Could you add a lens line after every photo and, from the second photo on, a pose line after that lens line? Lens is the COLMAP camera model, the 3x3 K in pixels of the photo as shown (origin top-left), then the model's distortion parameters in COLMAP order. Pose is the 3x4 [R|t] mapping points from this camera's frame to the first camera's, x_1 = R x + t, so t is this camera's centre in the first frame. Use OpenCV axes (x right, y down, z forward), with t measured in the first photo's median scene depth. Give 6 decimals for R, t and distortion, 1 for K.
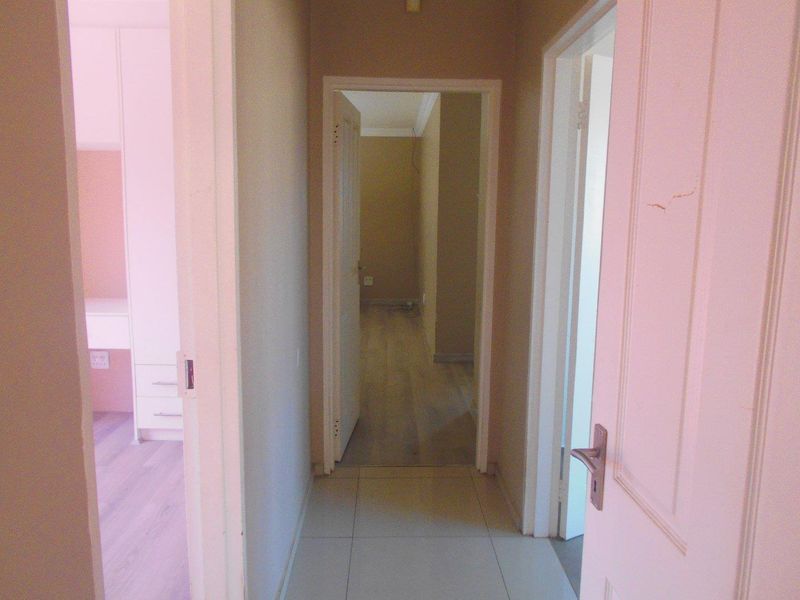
lens RADIAL K [[611.7, 0, 400.0], [0, 611.7, 300.0], [0, 0, 1]] dist [-0.027496, 0.000549]
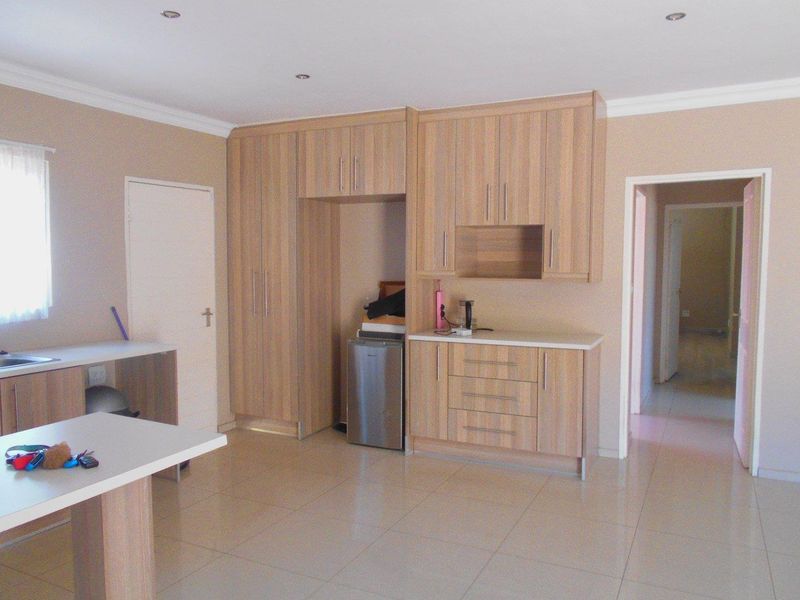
lens RADIAL K [[611.7, 0, 400.0], [0, 611.7, 300.0], [0, 0, 1]] dist [-0.027496, 0.000549]
pose [[0.879675, 0.021735, -0.475079, 0.060144], [-0.061017, 0.995857, -0.067421, 0.137554], [0.471645, 0.088297, 0.877357, -0.962235]]
